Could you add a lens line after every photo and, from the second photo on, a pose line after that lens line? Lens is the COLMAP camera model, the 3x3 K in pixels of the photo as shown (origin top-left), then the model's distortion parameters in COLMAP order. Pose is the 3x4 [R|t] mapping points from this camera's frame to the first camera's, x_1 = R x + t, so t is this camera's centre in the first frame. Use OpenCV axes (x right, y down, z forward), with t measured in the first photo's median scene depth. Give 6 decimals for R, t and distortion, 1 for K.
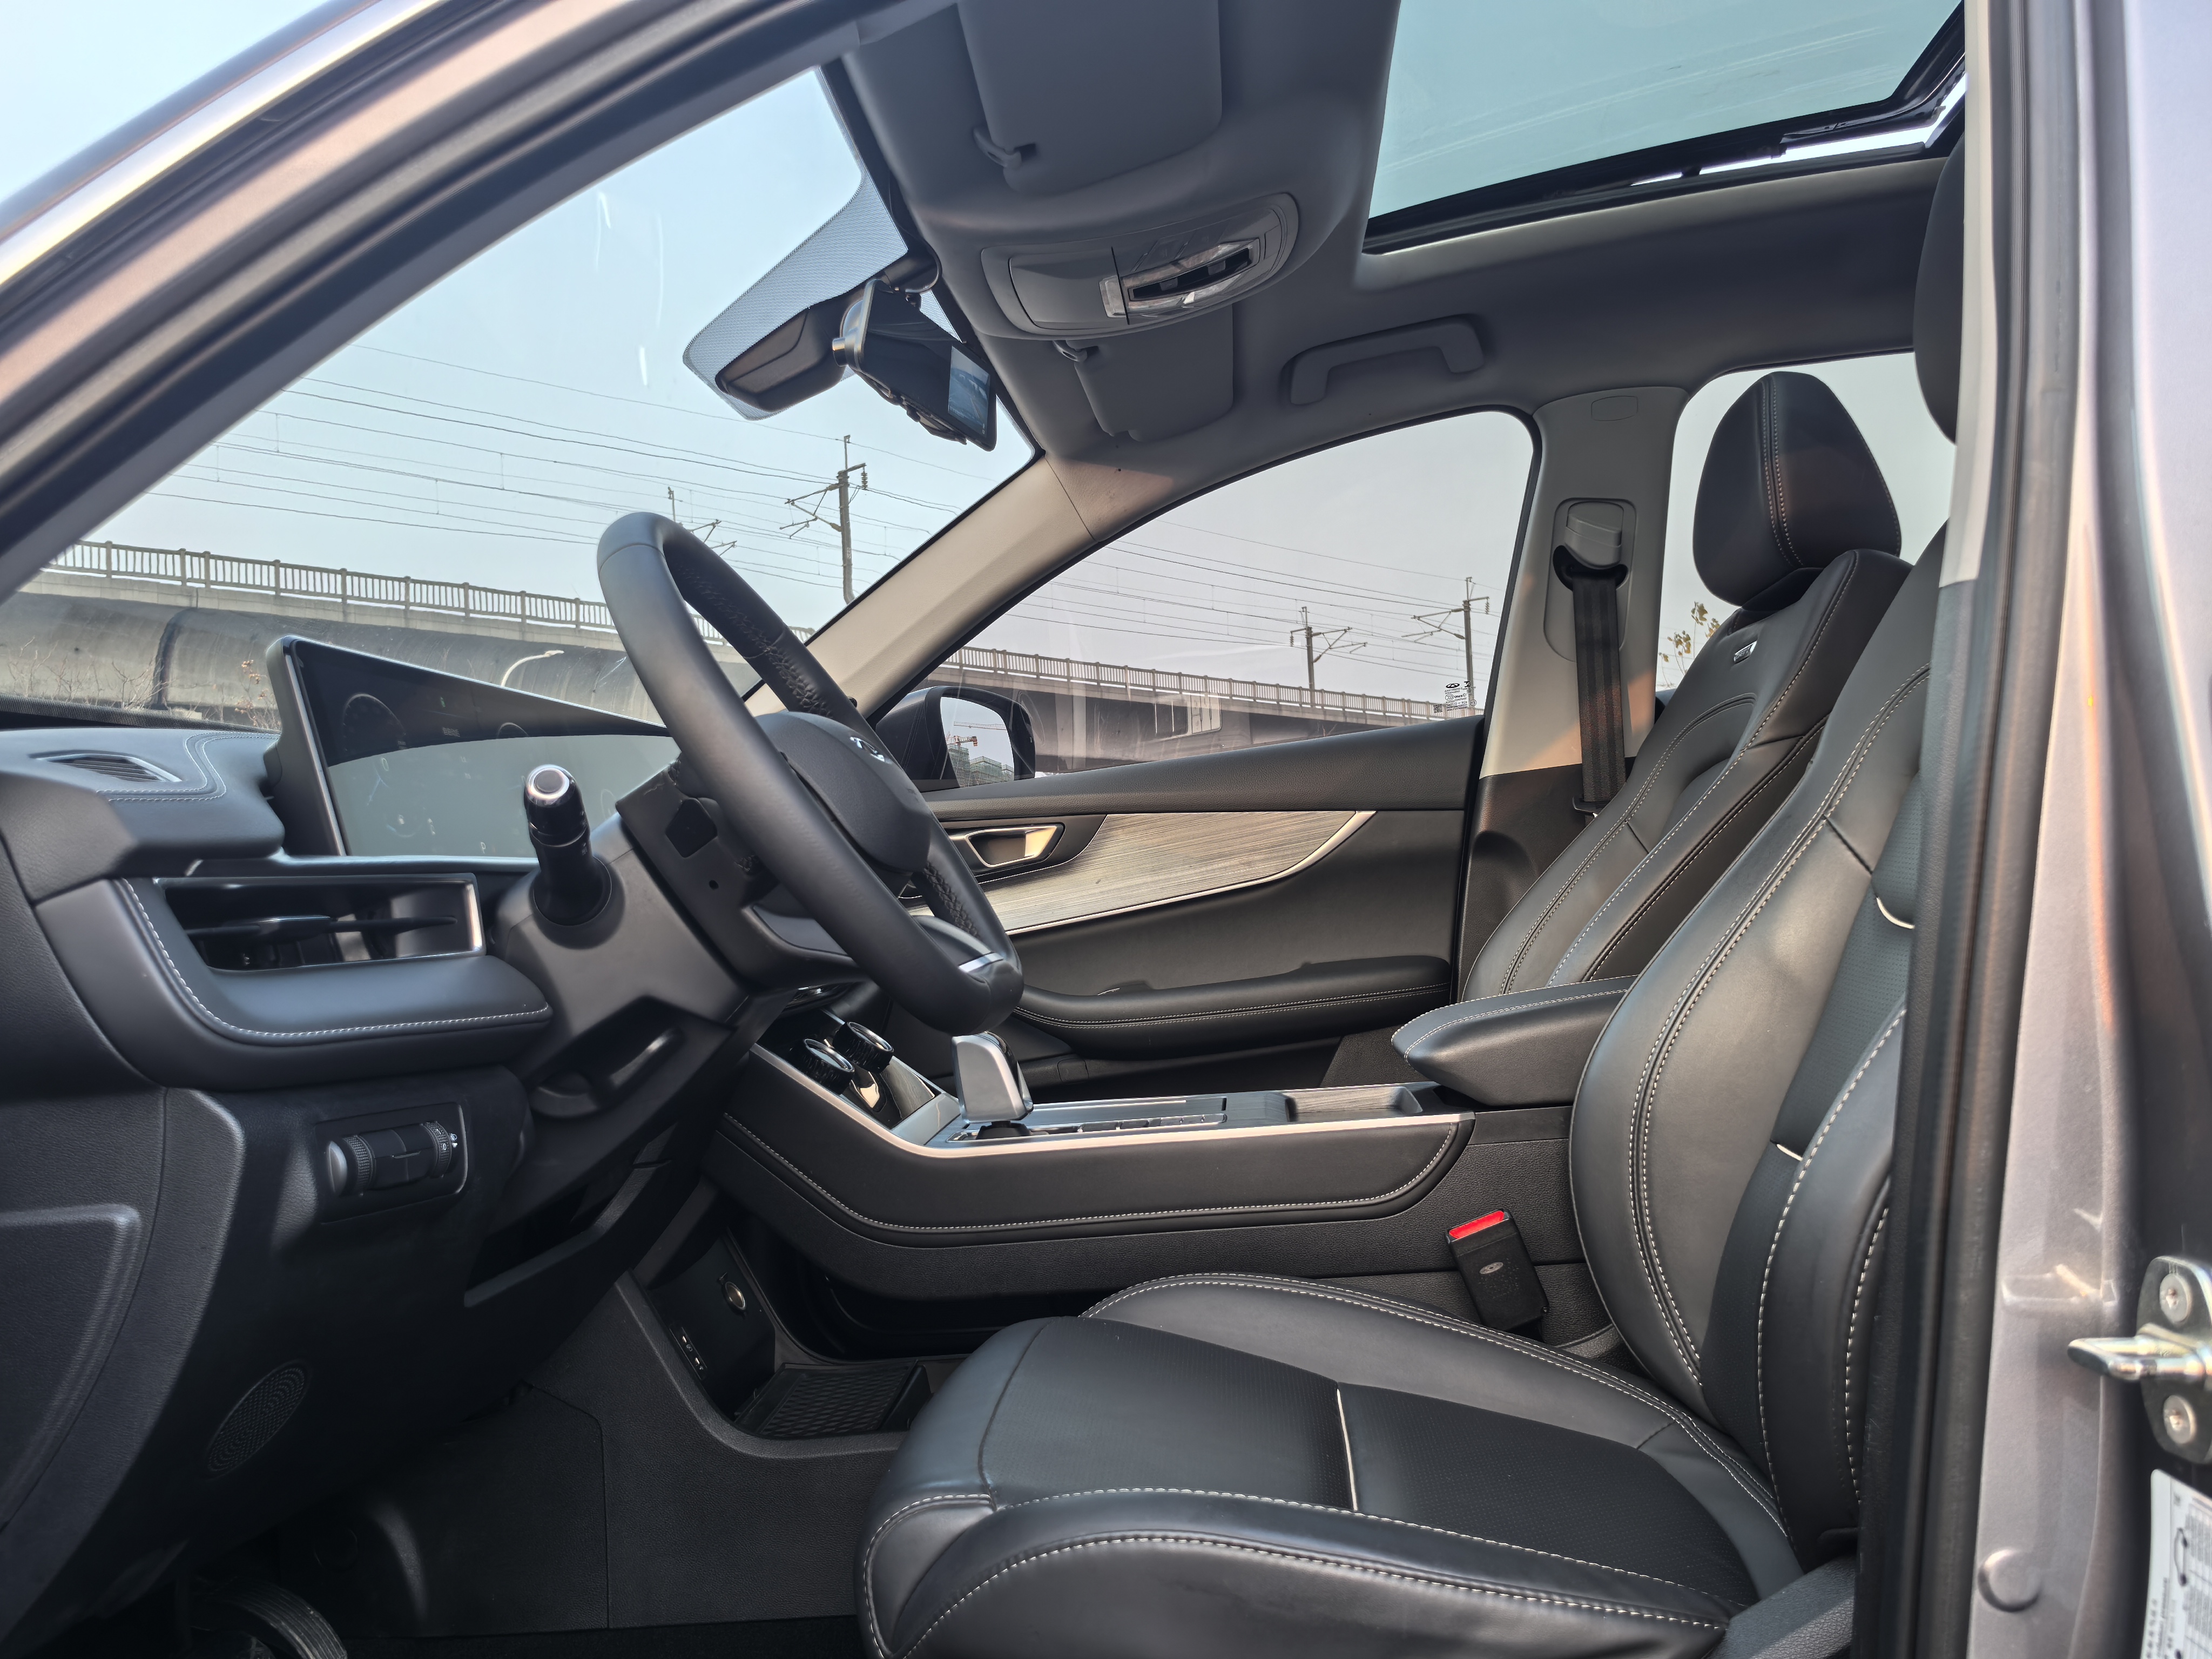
lens RADIAL K [[1804.6, 0, 1091.1], [0, 1804.6, 791.4], [0, 0, 1]] dist [0.001224, -0.008623]
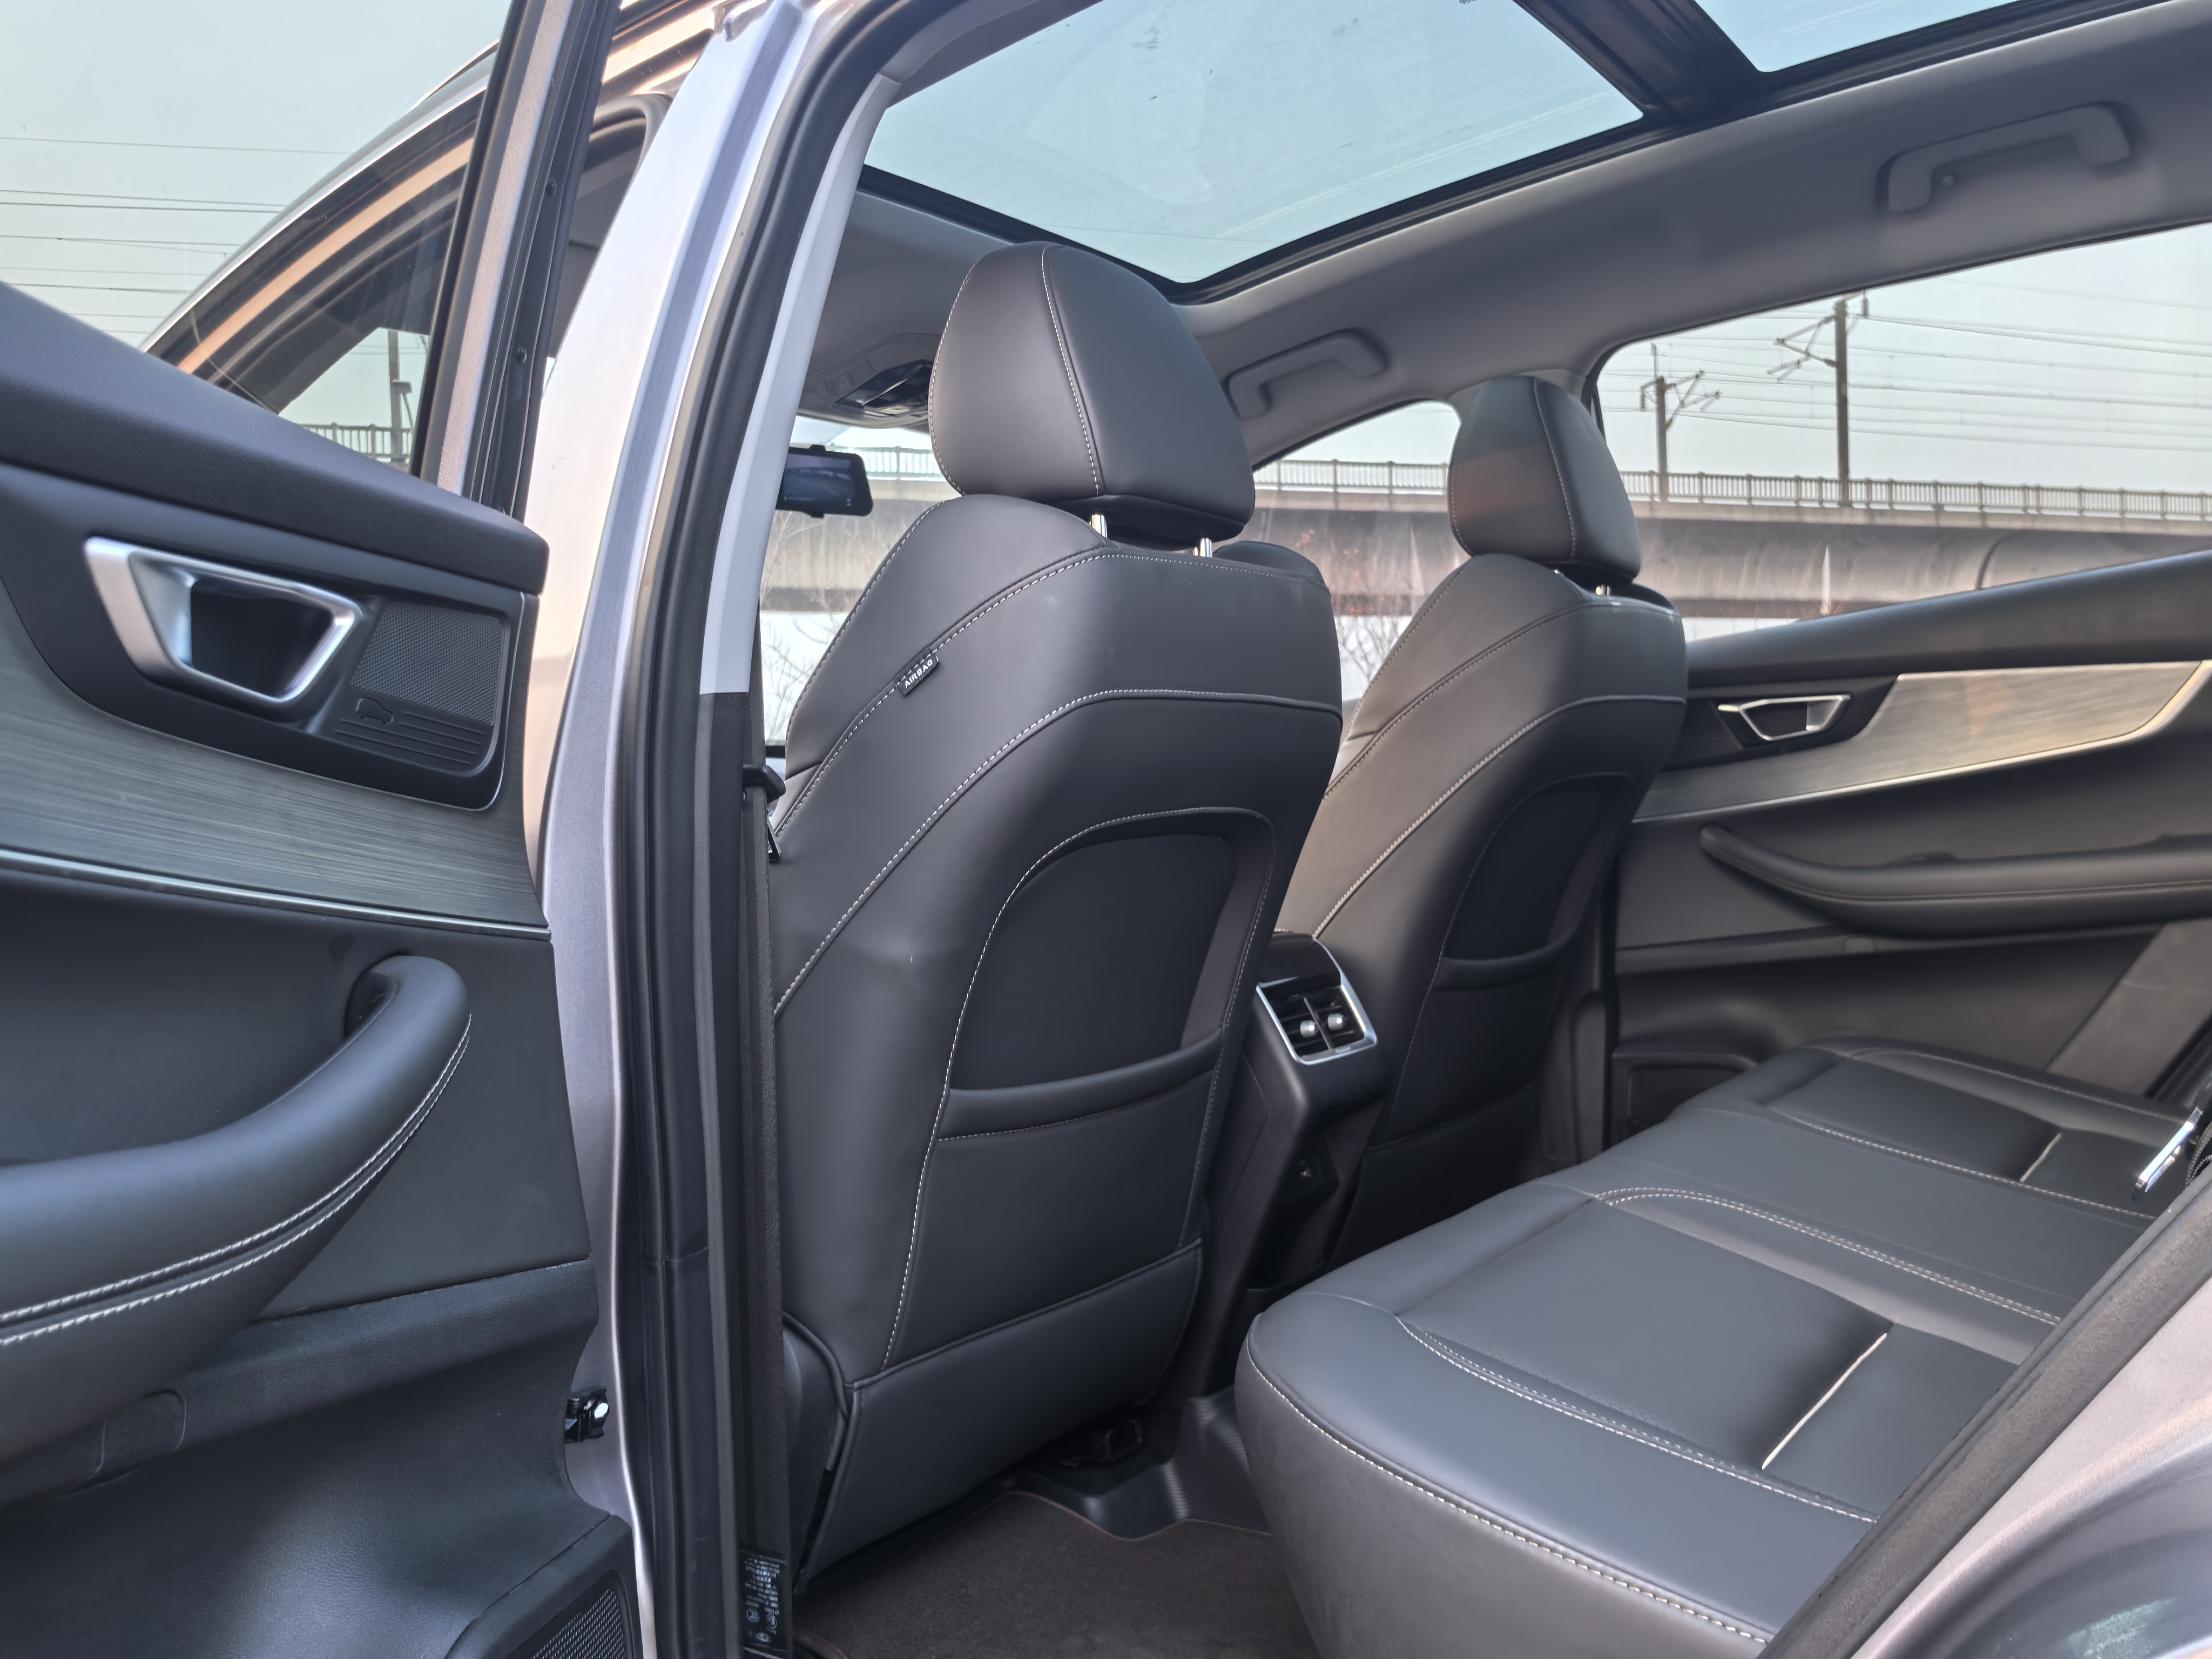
lens RADIAL K [[1804.6, 0, 1091.1], [0, 1804.6, 791.4], [0, 0, 1]] dist [0.001224, -0.008623]
pose [[0.851154, 0.007220, -0.524867, 0.135775], [0.029697, 0.997642, 0.061881, 0.005686], [0.524076, -0.068257, 0.848932, 0.151215]]
